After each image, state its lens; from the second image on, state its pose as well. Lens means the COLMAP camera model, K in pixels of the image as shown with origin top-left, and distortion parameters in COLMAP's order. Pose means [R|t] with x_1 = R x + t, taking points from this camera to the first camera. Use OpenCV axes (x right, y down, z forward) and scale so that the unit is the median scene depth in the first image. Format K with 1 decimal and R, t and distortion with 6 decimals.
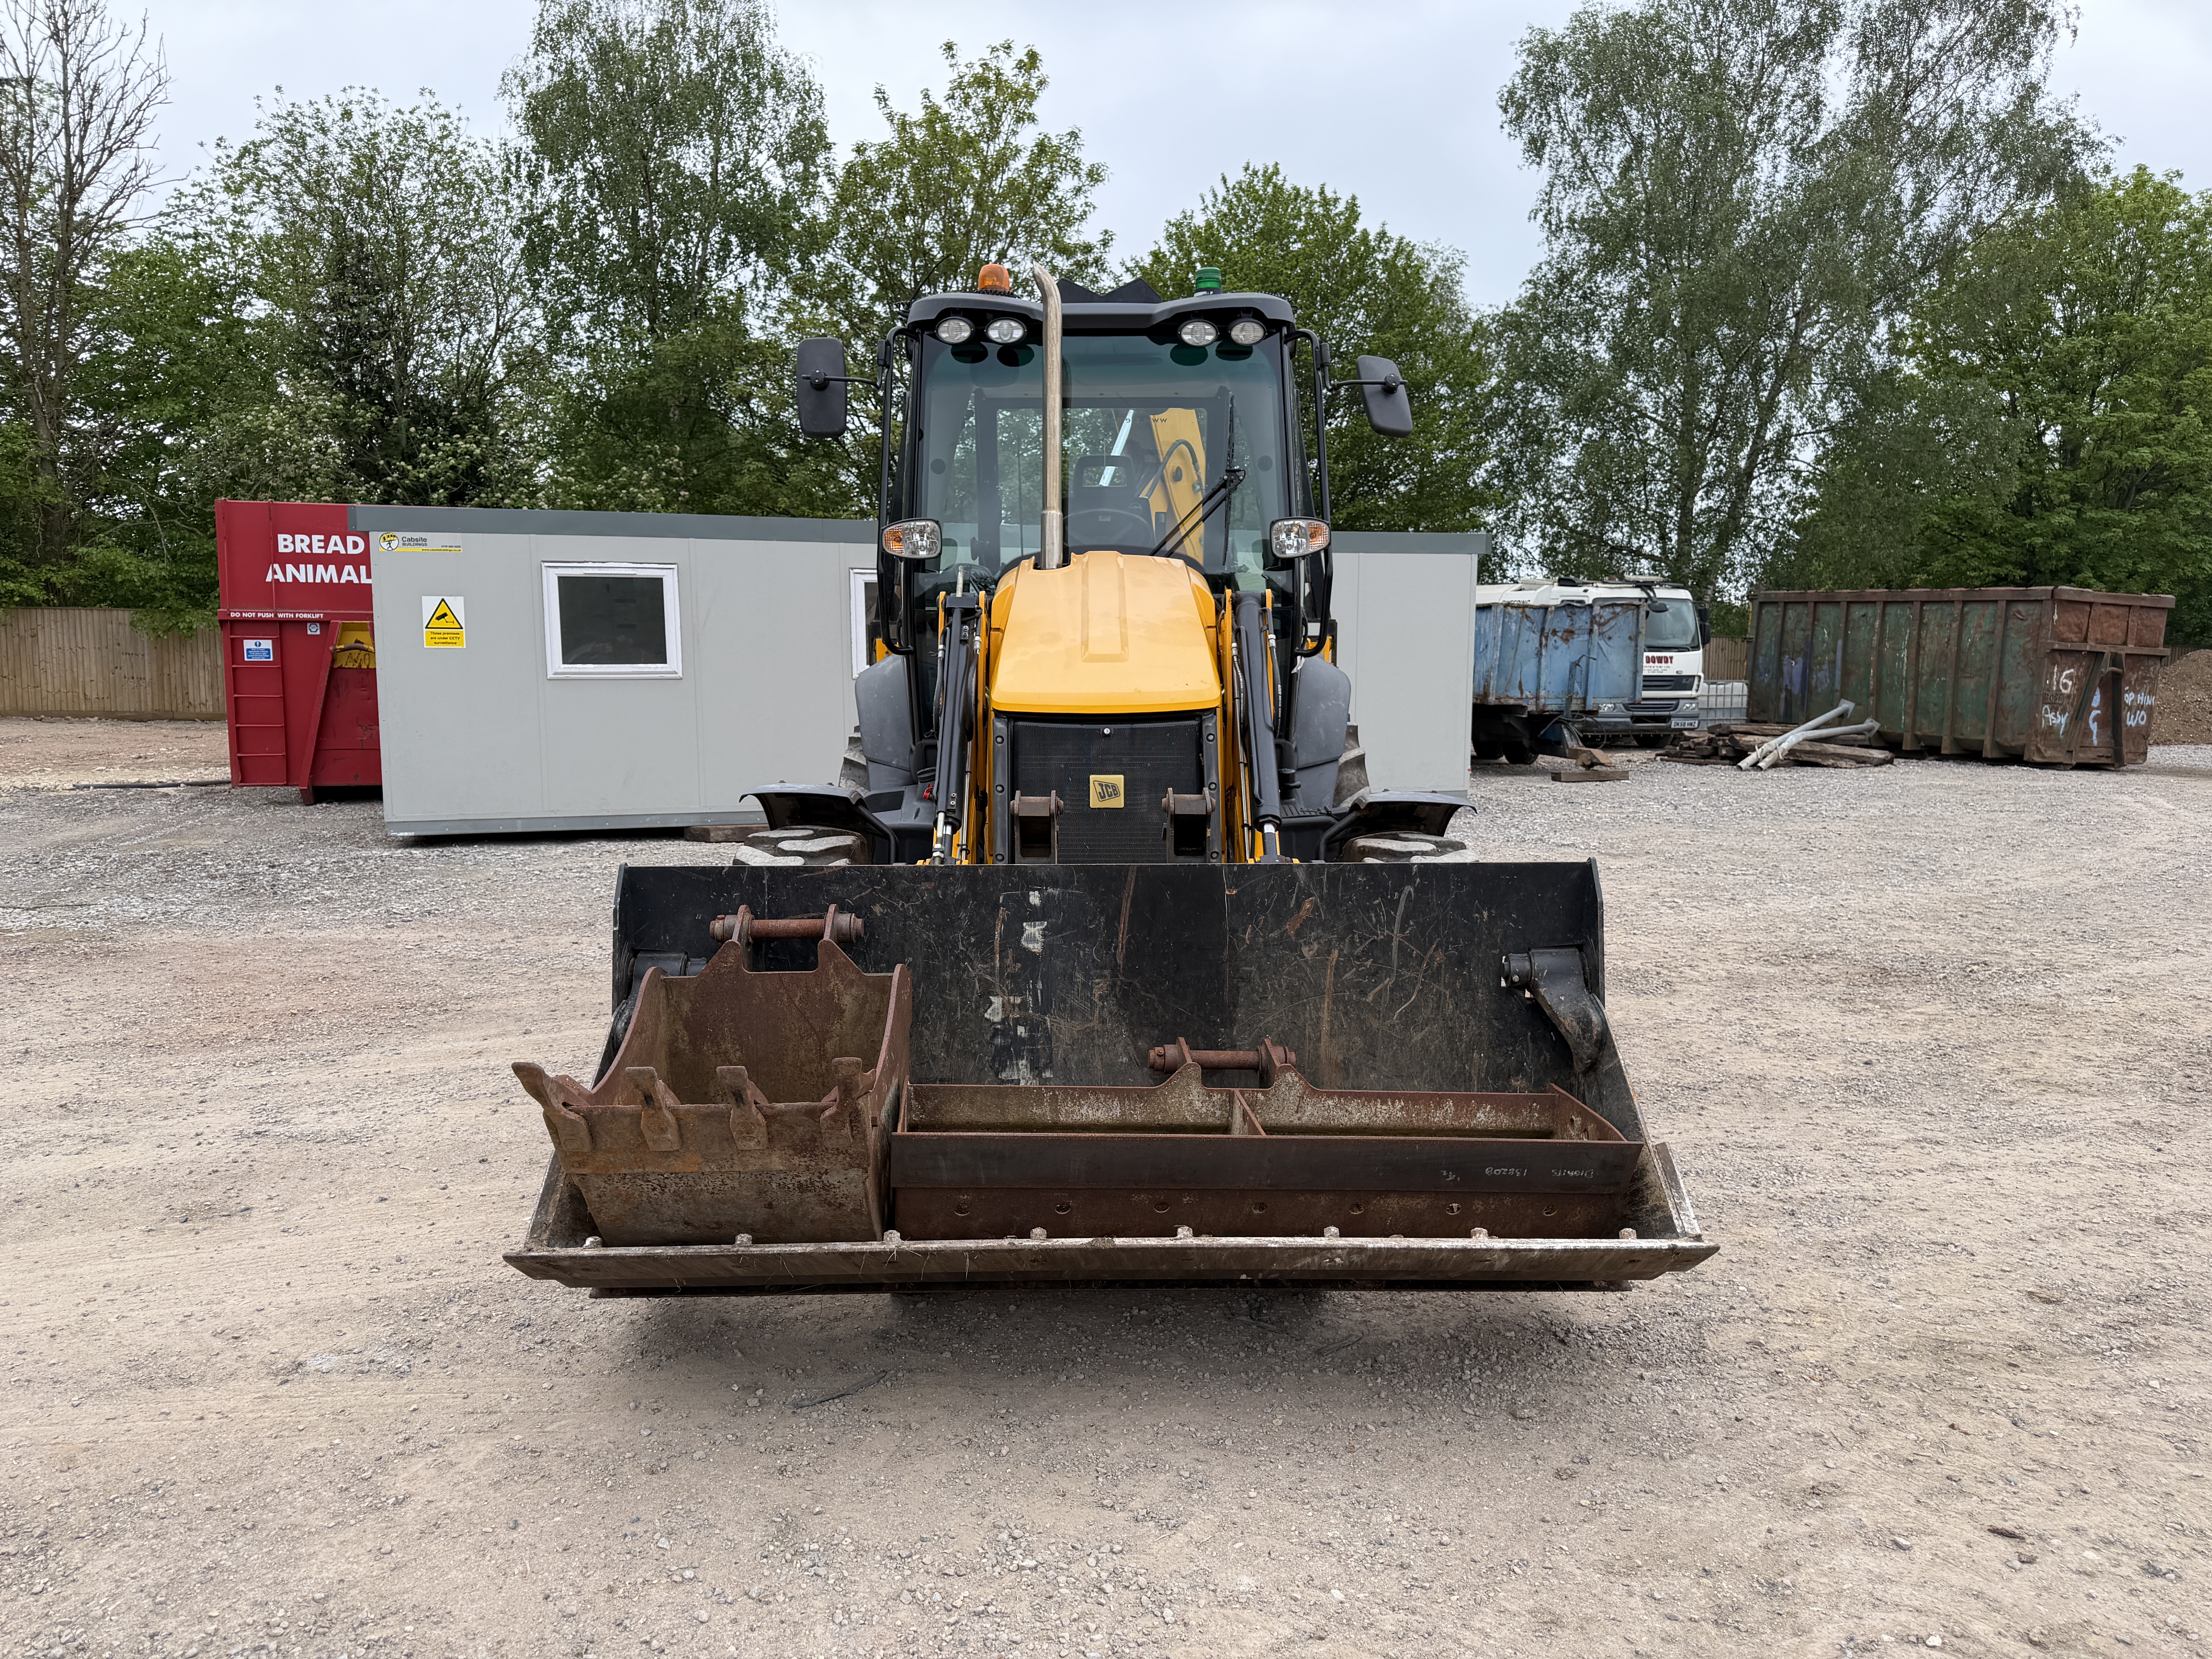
lens RADIAL K [[1552.7, 0, 1106.0], [0, 1552.7, 829.5], [0, 0, 1]] dist [0.009013, -0.008043]
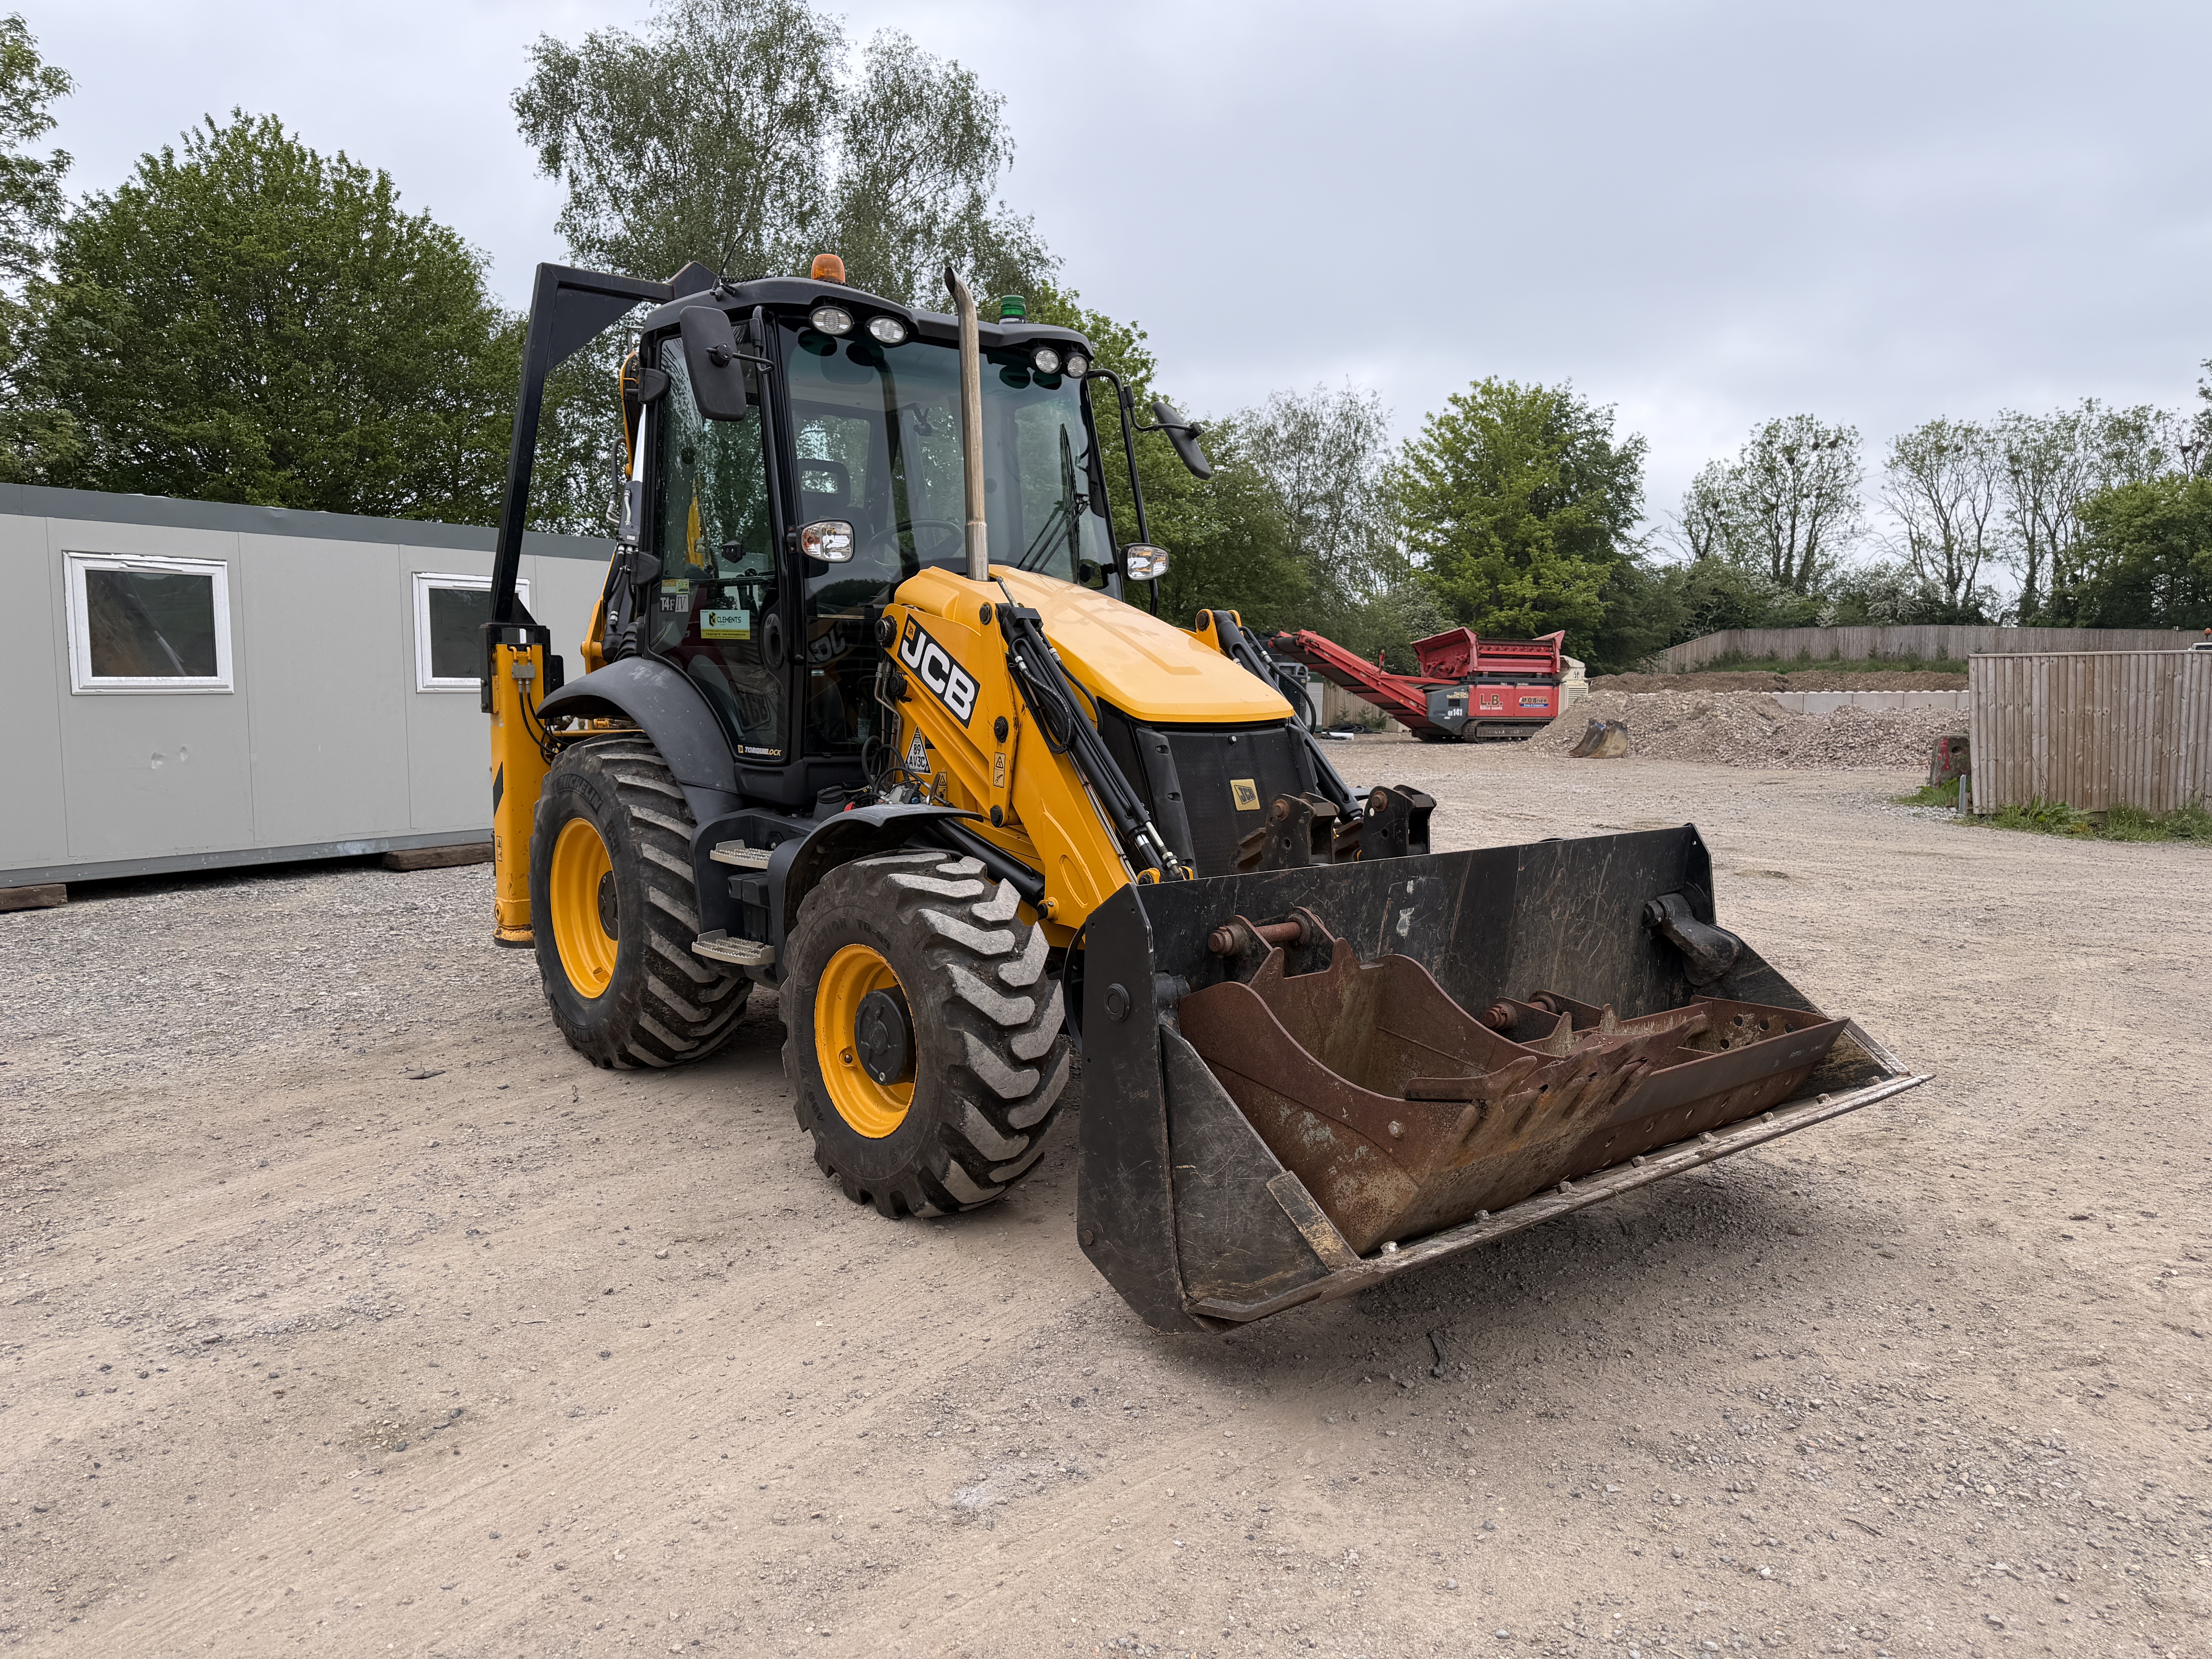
lens RADIAL K [[1550.9, 0, 1106.4], [0, 1550.9, 836.6], [0, 0, 1]] dist [0.001463, 0.003792]
pose [[0.780553, -0.058837, 0.622314, -0.738142], [0.064135, 0.997844, 0.013900, -0.016795], [-0.621790, 0.029062, 0.782644, 0.224921]]
